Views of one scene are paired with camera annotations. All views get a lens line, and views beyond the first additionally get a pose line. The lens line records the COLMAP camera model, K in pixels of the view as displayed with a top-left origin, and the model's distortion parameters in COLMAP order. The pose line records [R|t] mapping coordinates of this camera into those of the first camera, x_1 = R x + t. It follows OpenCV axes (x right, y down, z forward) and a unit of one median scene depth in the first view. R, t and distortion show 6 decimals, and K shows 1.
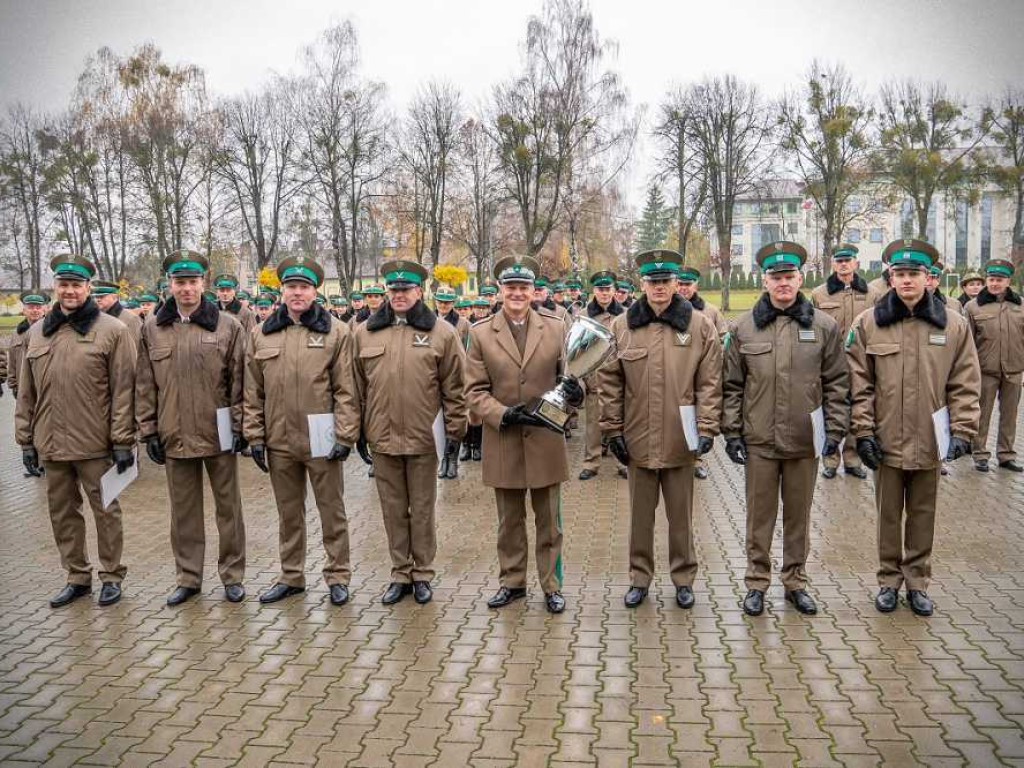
lens RADIAL K [[1016.5, 0, 521.9], [0, 1016.5, 379.5], [0, 0, 1]] dist [-0.084232, 0.148694]
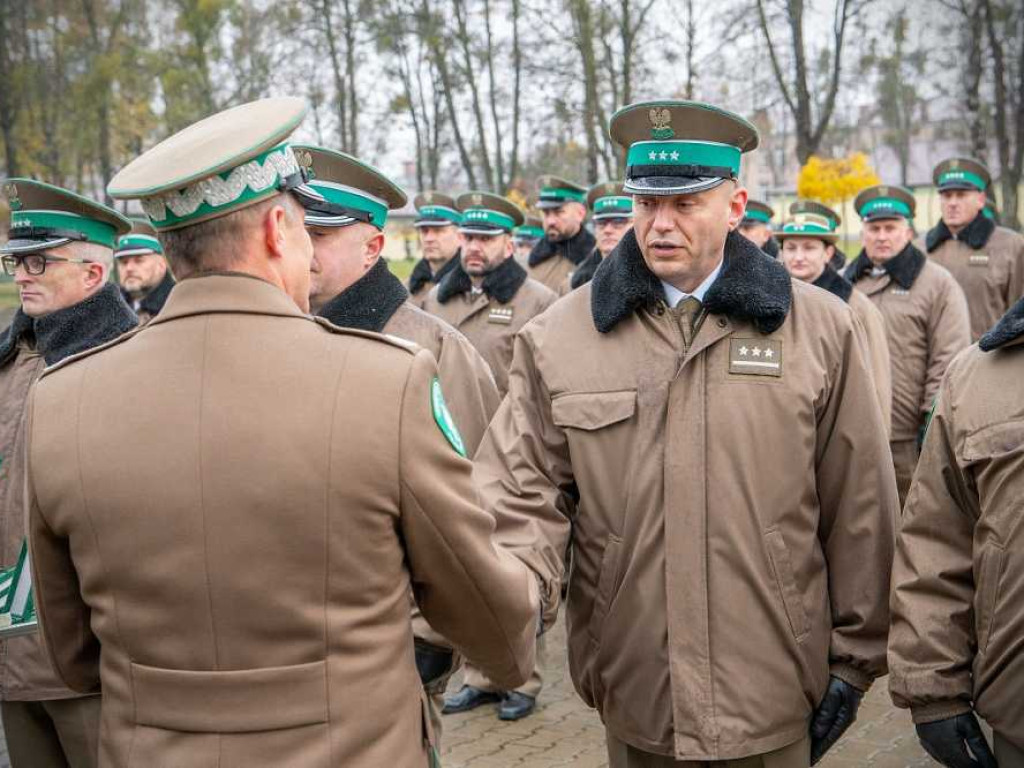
lens RADIAL K [[1016.5, 0, 521.9], [0, 1016.5, 379.5], [0, 0, 1]] dist [-0.084232, 0.148694]
pose [[0.932778, 0.036912, -0.358556, -0.214606], [-0.019132, 0.998411, 0.053011, -0.034629], [0.359943, -0.042588, 0.932002, 0.543594]]
